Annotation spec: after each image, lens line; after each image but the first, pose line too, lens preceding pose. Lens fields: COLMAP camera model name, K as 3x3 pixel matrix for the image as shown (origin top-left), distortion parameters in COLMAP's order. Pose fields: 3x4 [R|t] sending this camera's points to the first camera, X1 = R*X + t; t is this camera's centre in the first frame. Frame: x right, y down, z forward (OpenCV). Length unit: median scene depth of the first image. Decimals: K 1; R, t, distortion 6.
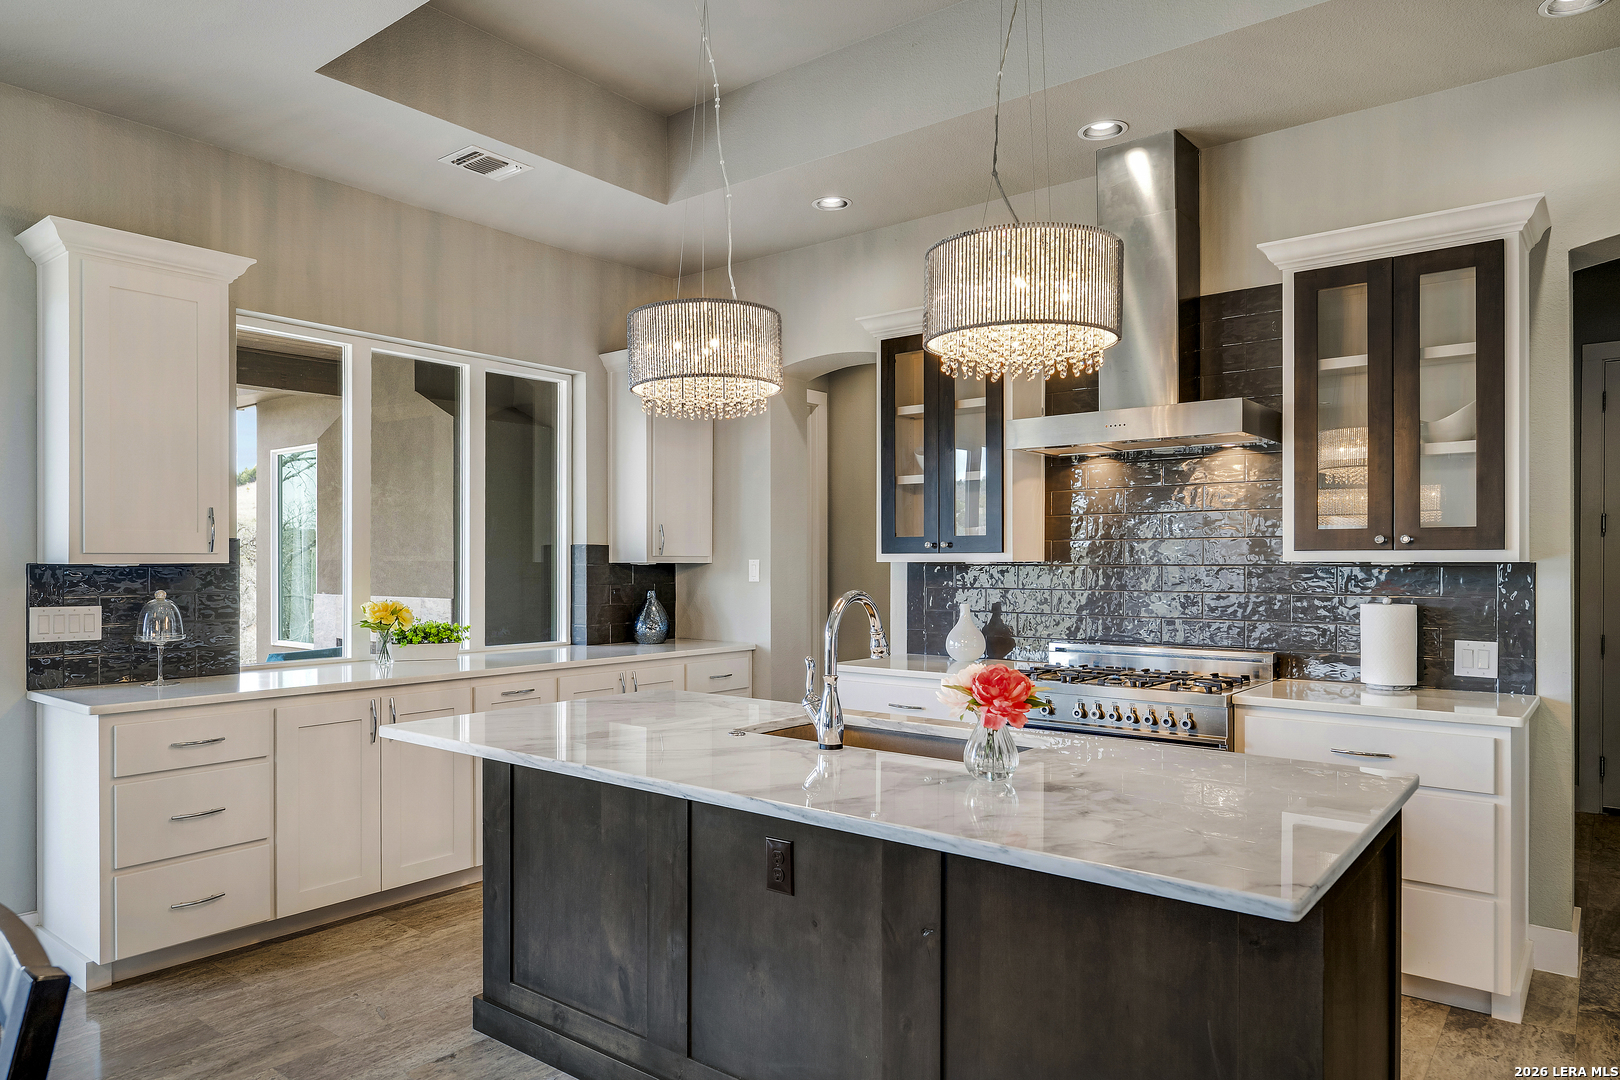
lens RADIAL K [[1039.9, 0, 814.1], [0, 1039.9, 541.6], [0, 0, 1]] dist [0.006496, -0.000125]
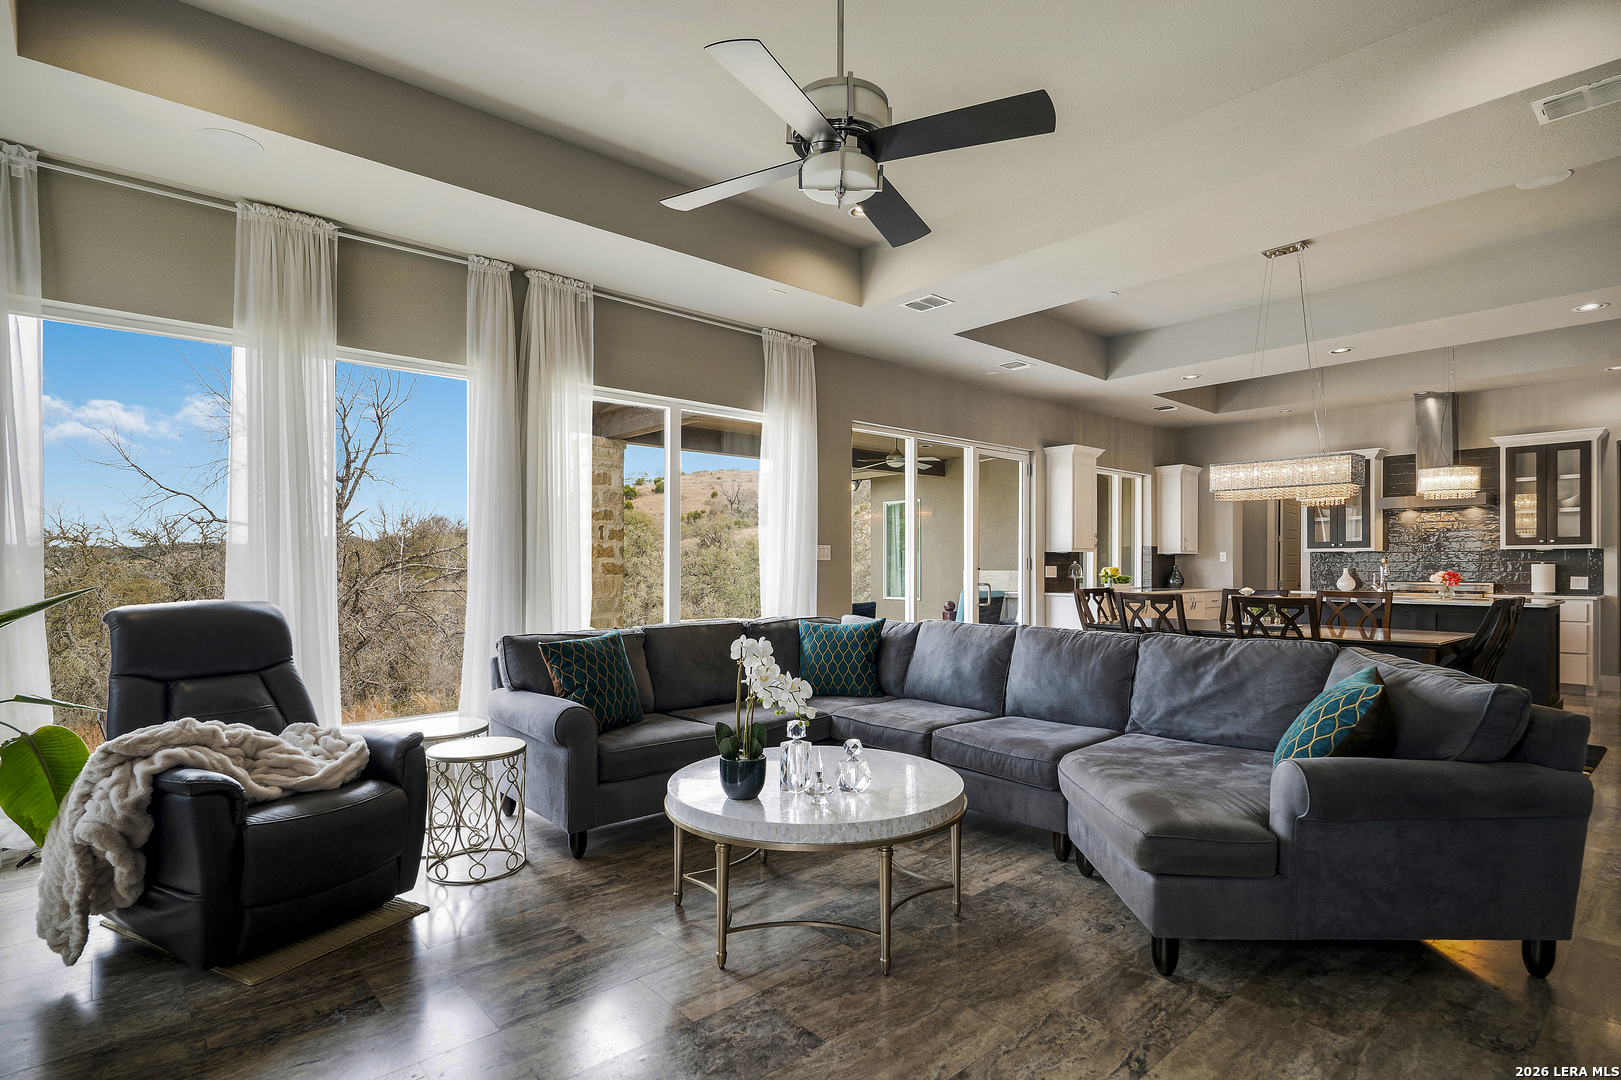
lens RADIAL K [[835.0, 0, 803.3], [0, 835.0, 555.2], [0, 0, 1]] dist [0.004061, 0.001018]
pose [[0.986660, -0.003931, -0.162750, -1.081966], [0.004833, 0.999975, 0.005148, 0.015184], [0.162726, -0.005866, 0.986654, -1.602062]]
